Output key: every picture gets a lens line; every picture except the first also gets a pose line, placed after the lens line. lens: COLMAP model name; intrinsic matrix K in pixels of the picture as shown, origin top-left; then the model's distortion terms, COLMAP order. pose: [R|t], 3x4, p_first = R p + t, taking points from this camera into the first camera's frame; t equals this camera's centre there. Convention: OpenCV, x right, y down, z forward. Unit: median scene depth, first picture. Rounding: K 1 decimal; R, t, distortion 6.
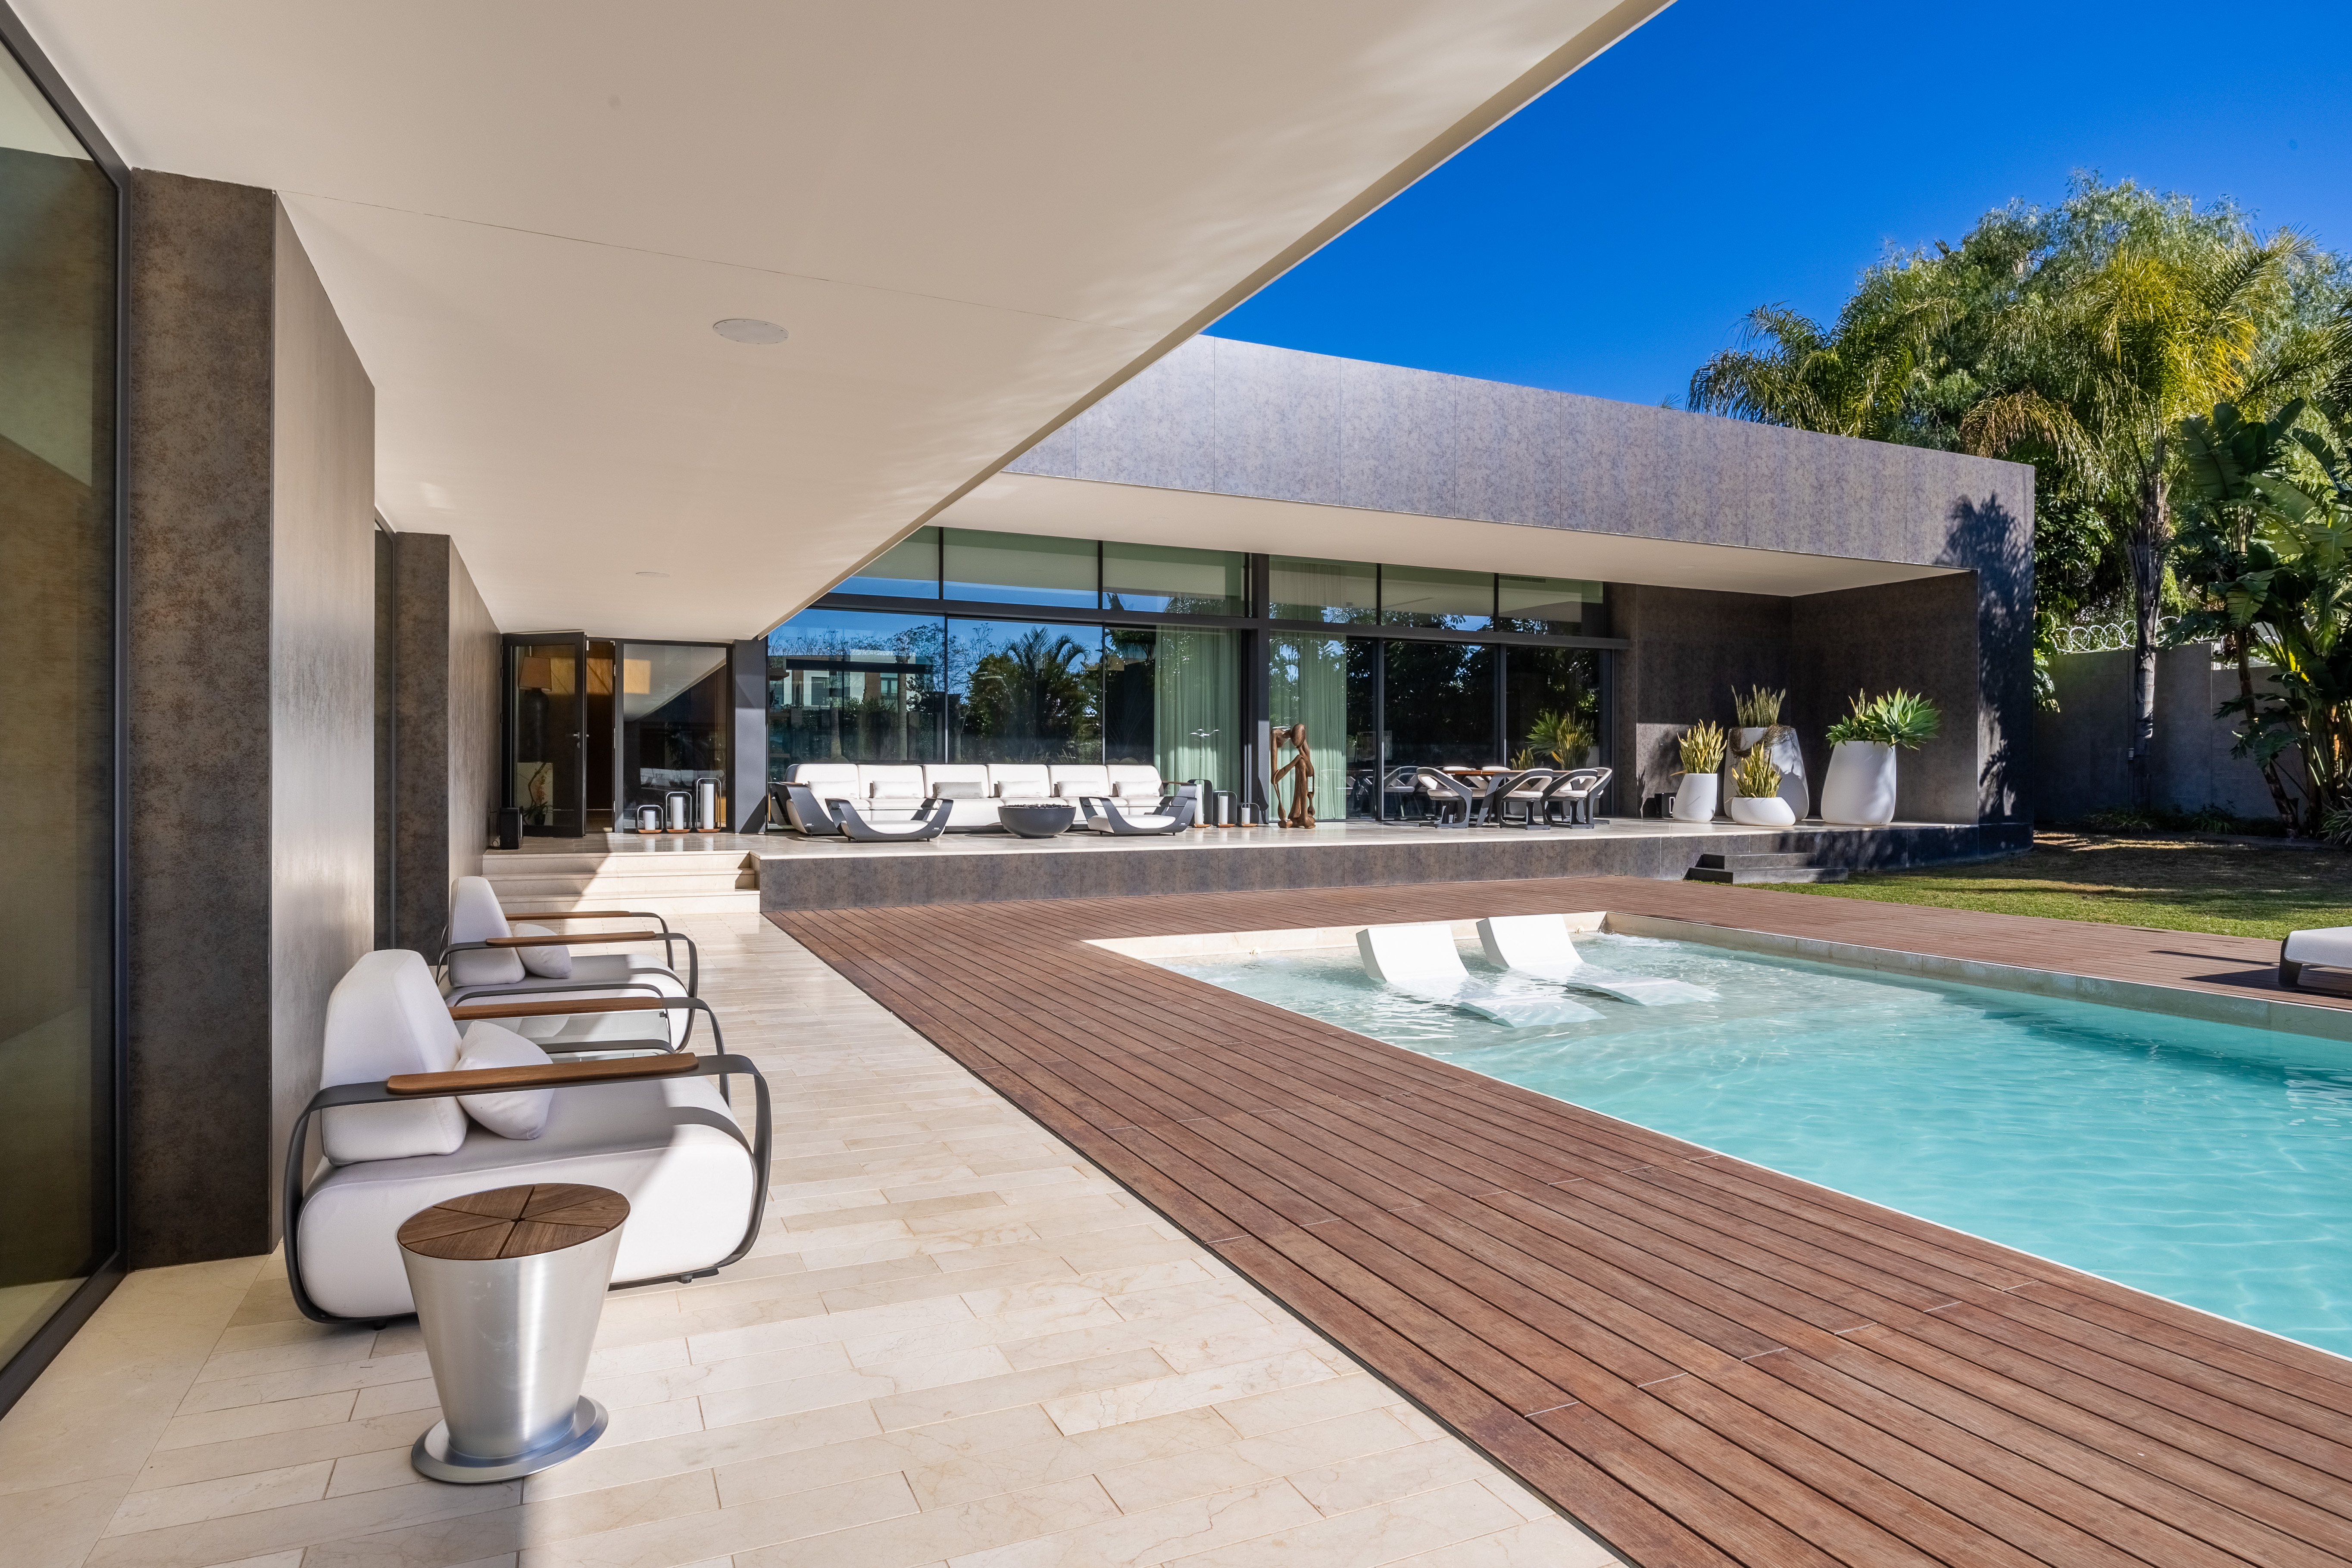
lens RADIAL K [[1230.5, 0, 1164.4], [0, 1230.5, 766.9], [0, 0, 1]] dist [0.004277, 0.000534]
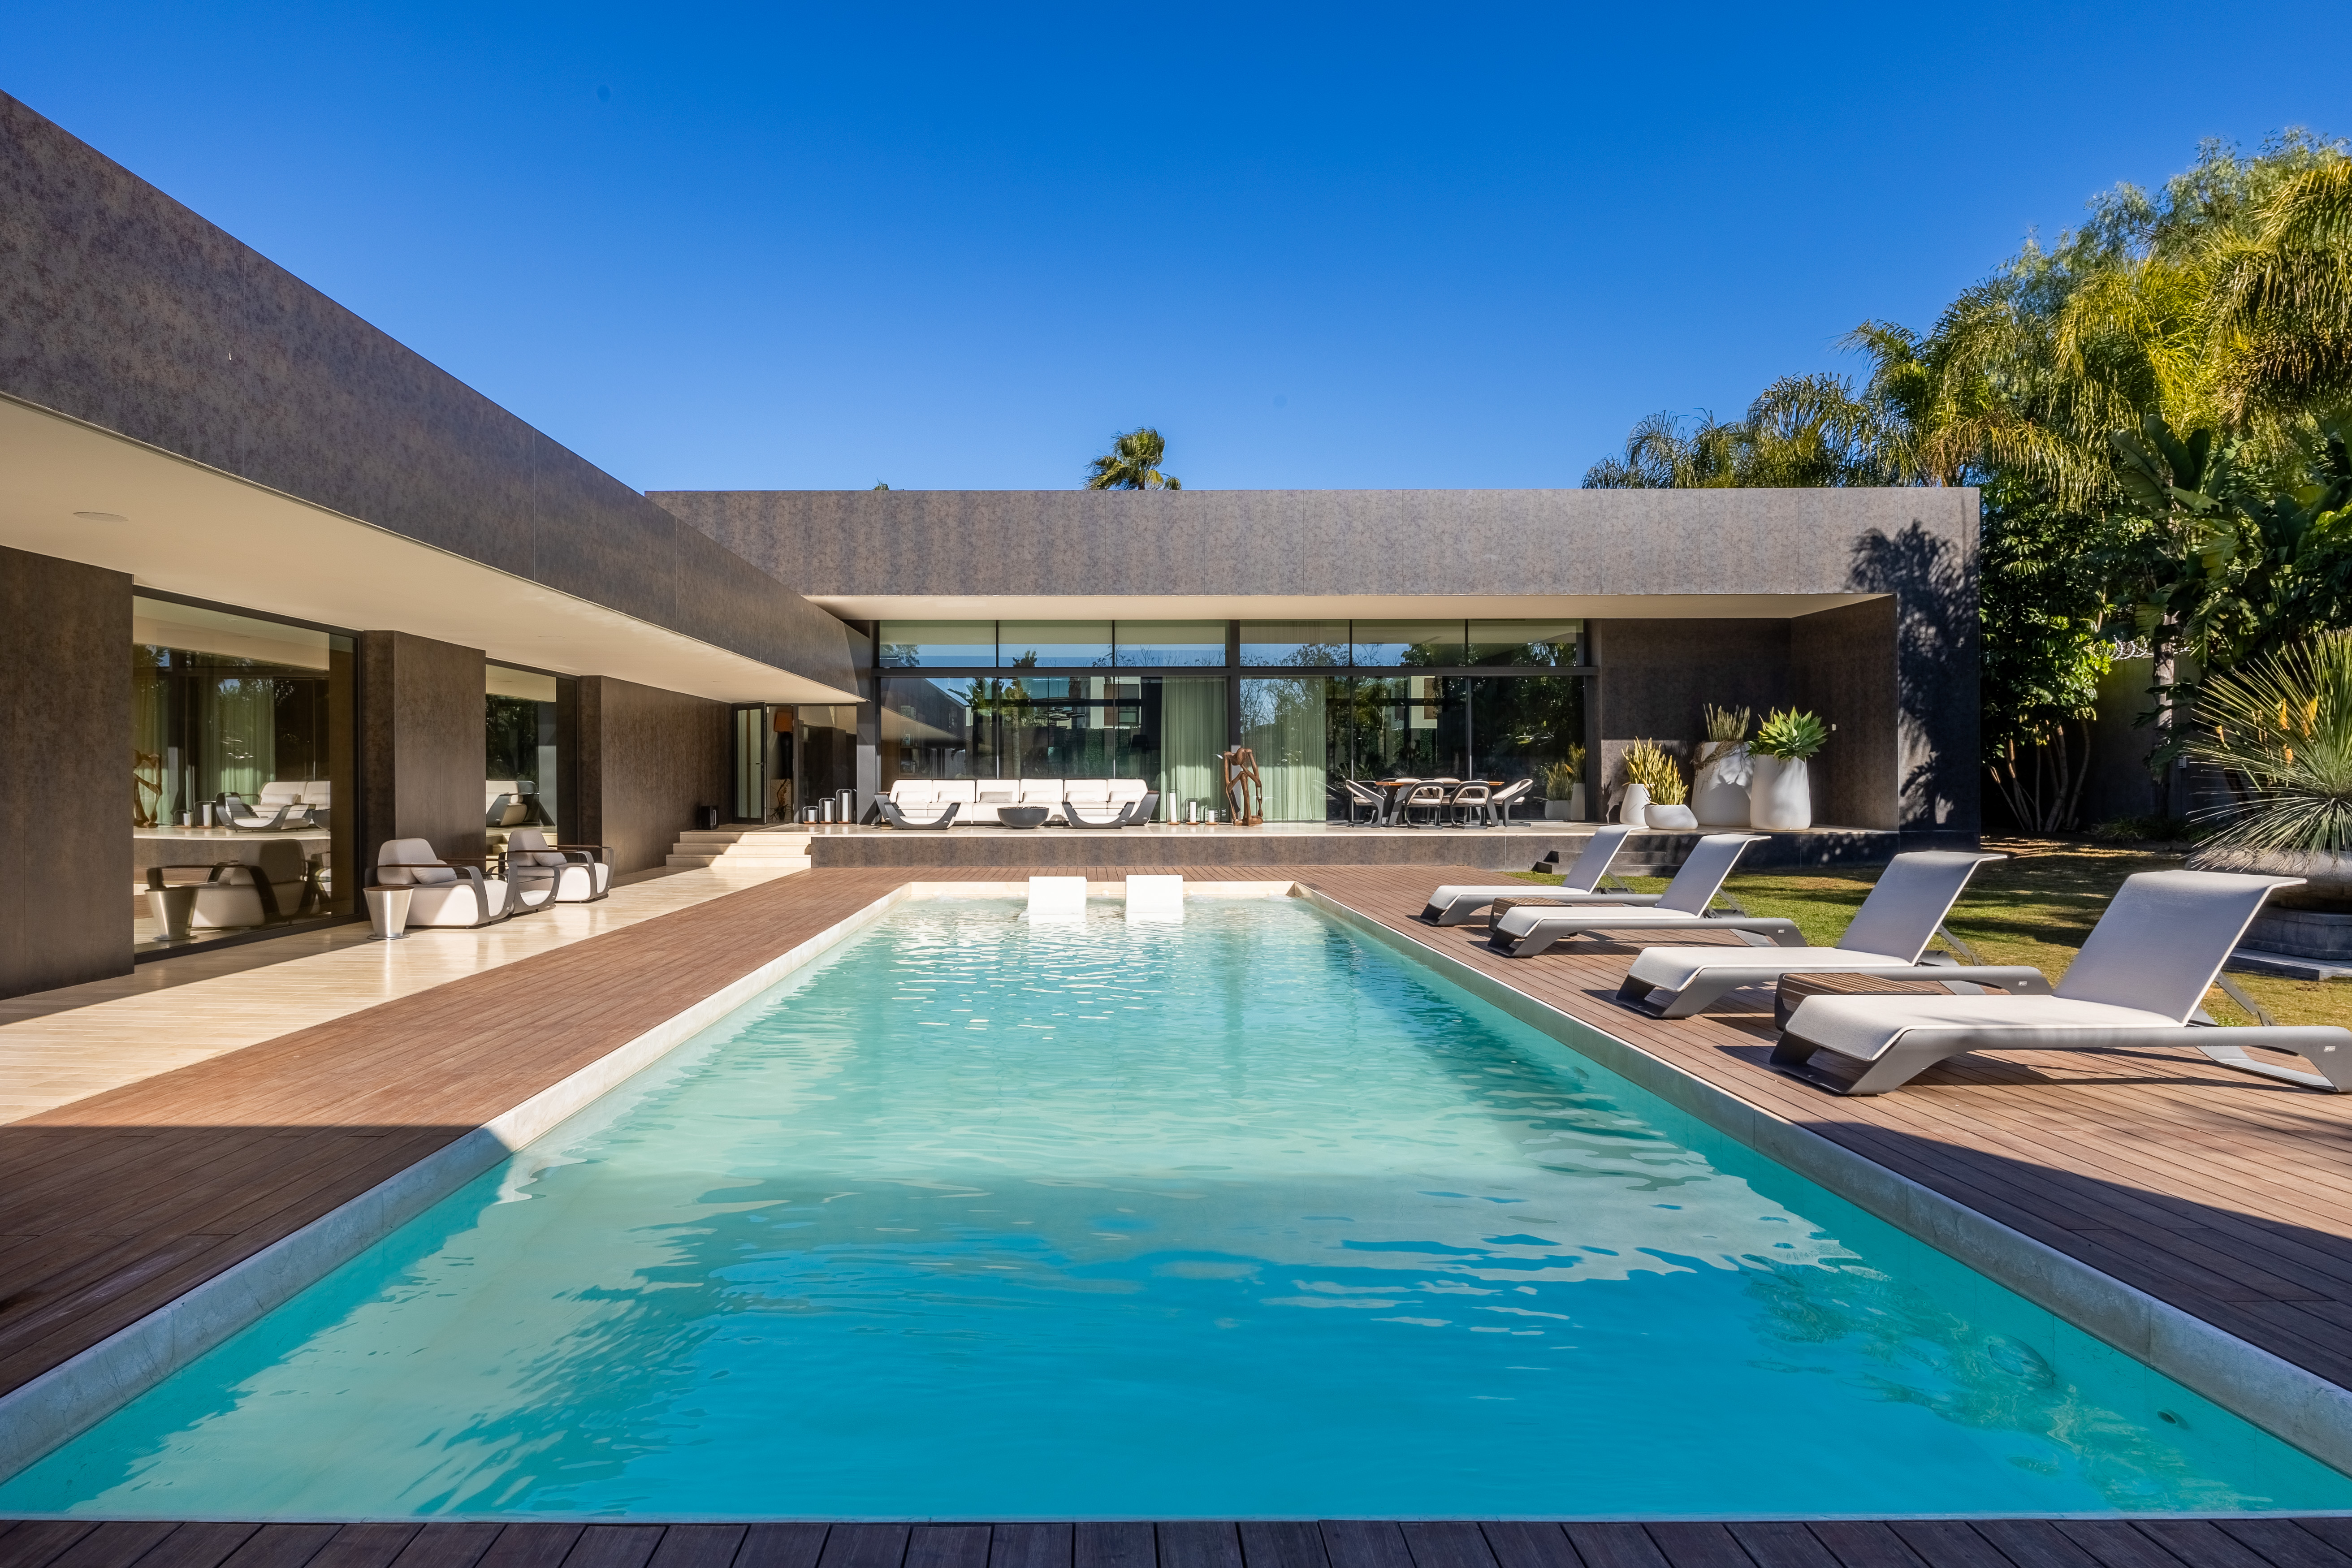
lens RADIAL K [[1309.8, 0, 1156.8], [0, 1309.8, 785.4], [0, 0, 1]] dist [0.000439, 0.001307]
pose [[0.915424, -0.002068, -0.402487, 0.564204], [0.005130, 0.999966, 0.006531, -0.004006], [0.402459, -0.008043, 0.915403, -0.320418]]
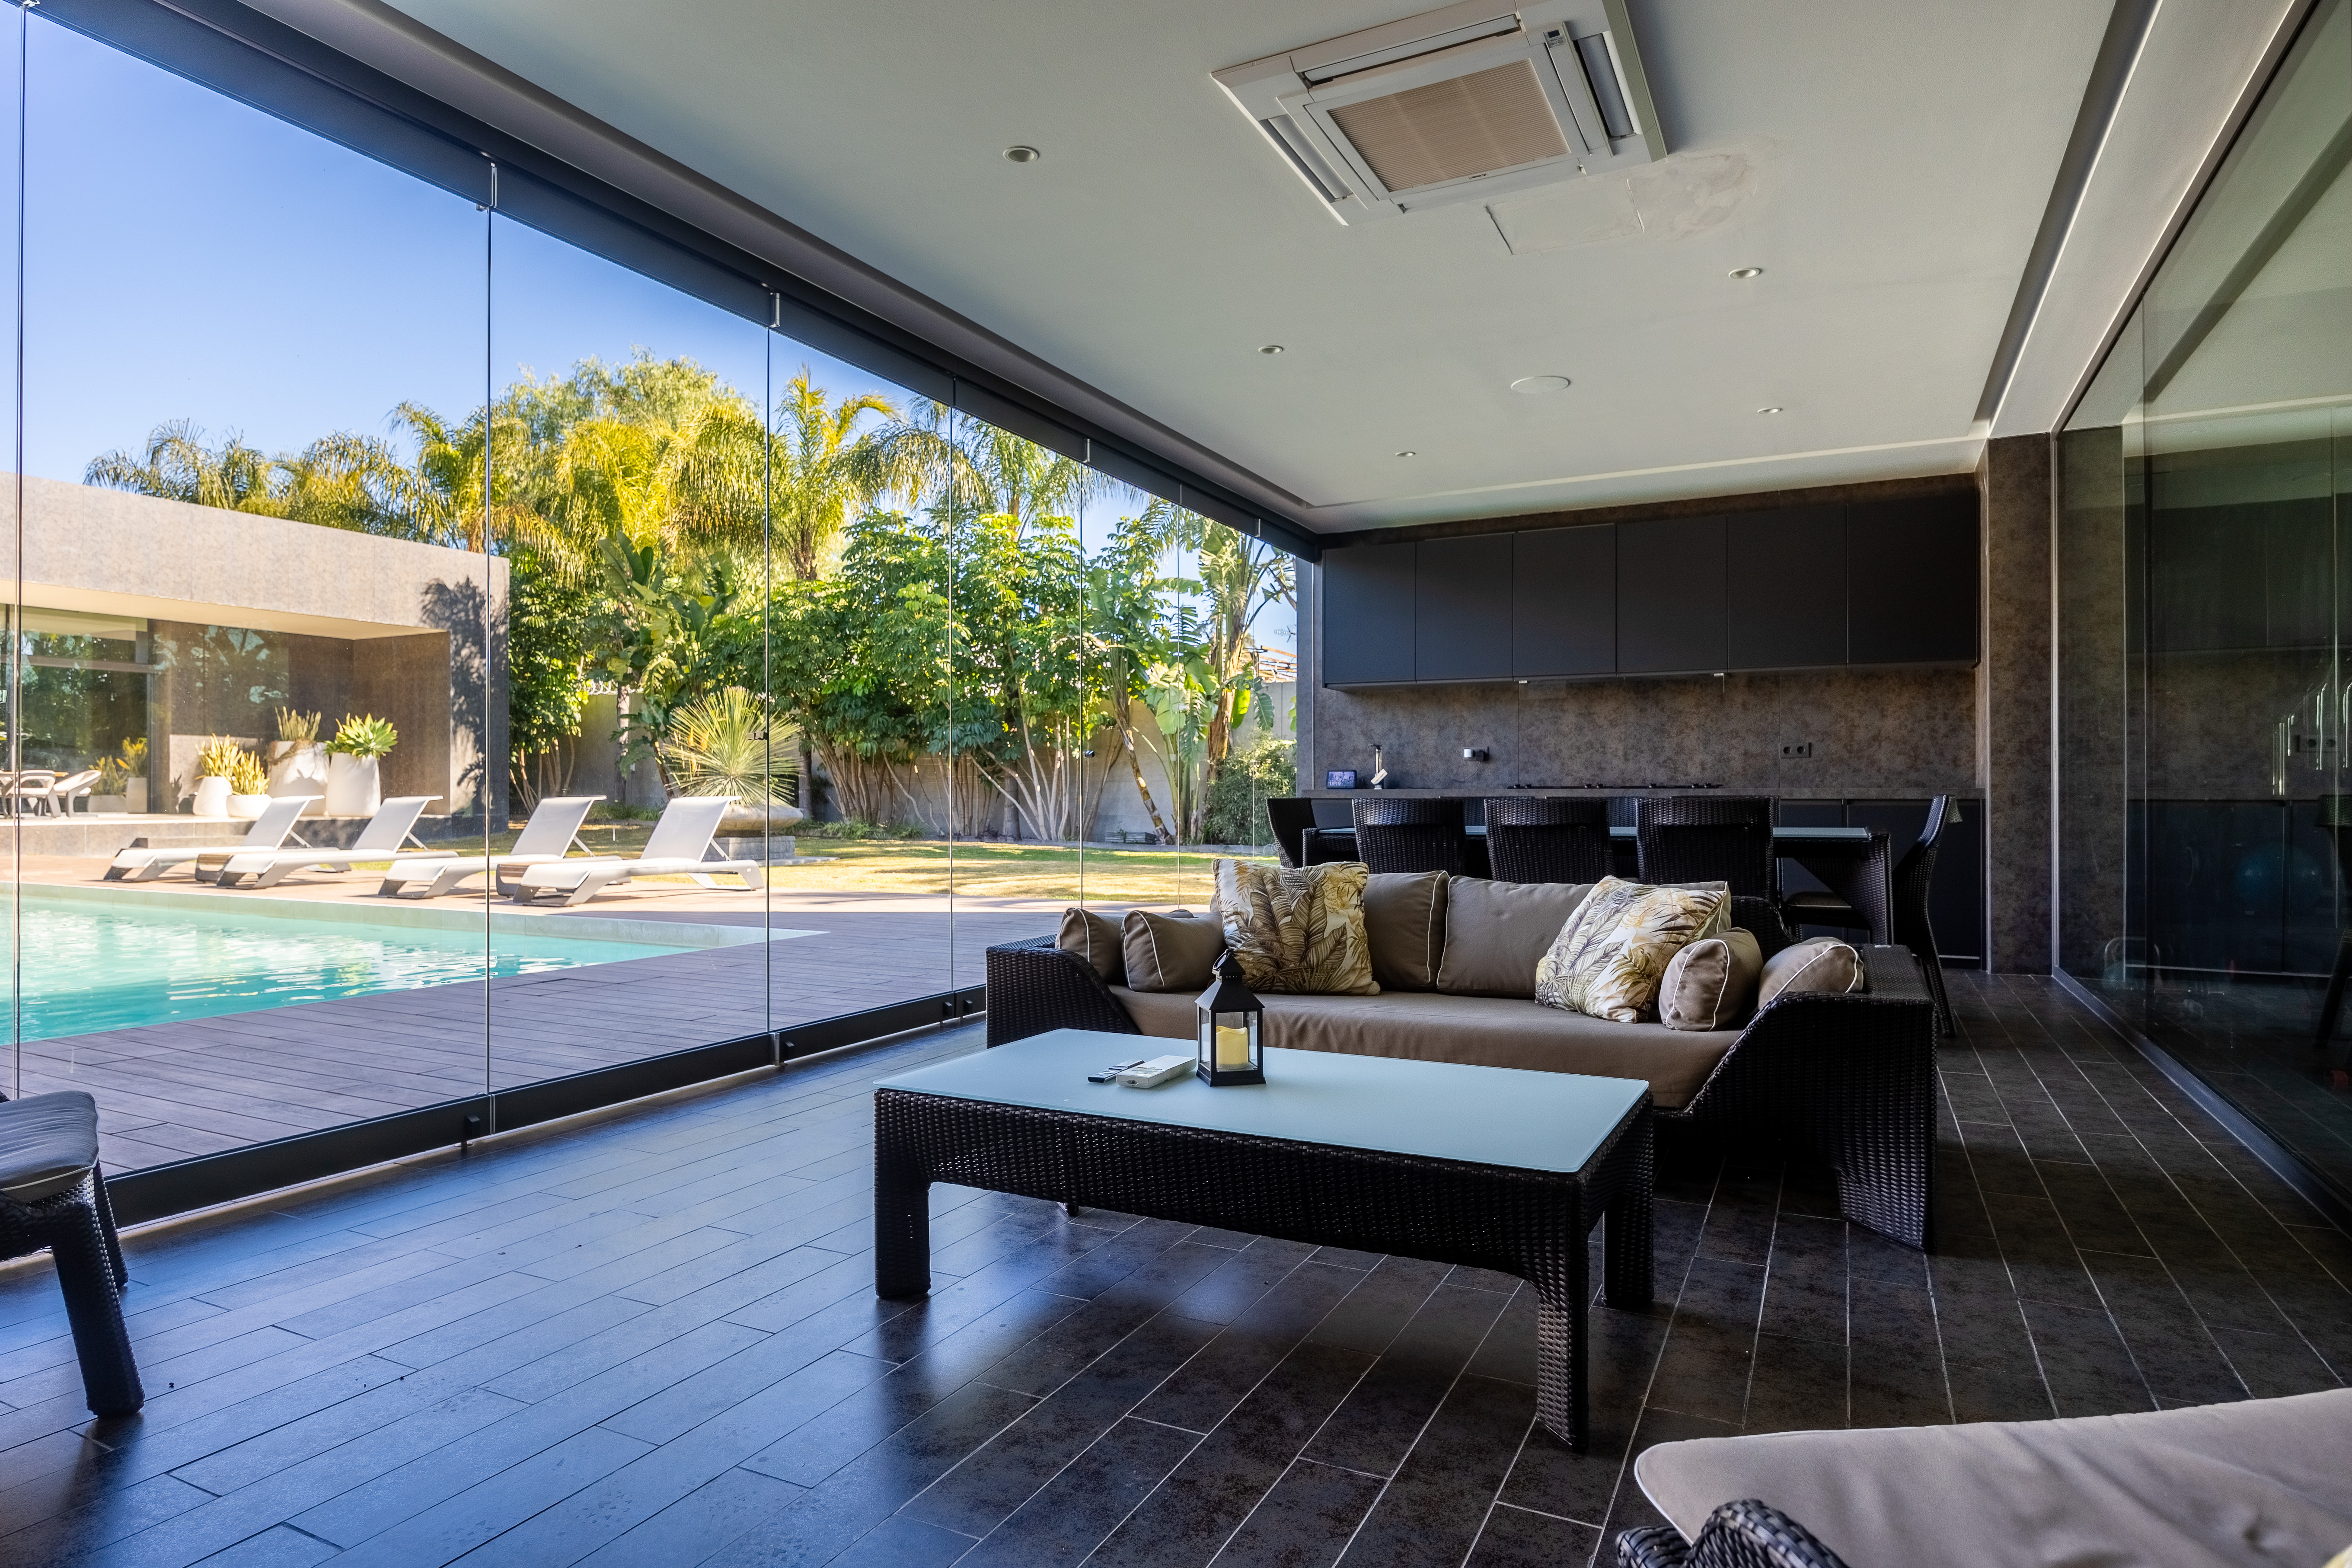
lens RADIAL K [[1309.9, 0, 1166.4], [0, 1309.9, 784.1], [0, 0, 1]] dist [0.000439, 0.001307]
pose [[0.786738, 0.001178, 0.617285, 0.410190], [0.005109, 0.999952, -0.008420, 0.030715], [-0.617265, 0.009777, 0.786694, -0.689297]]
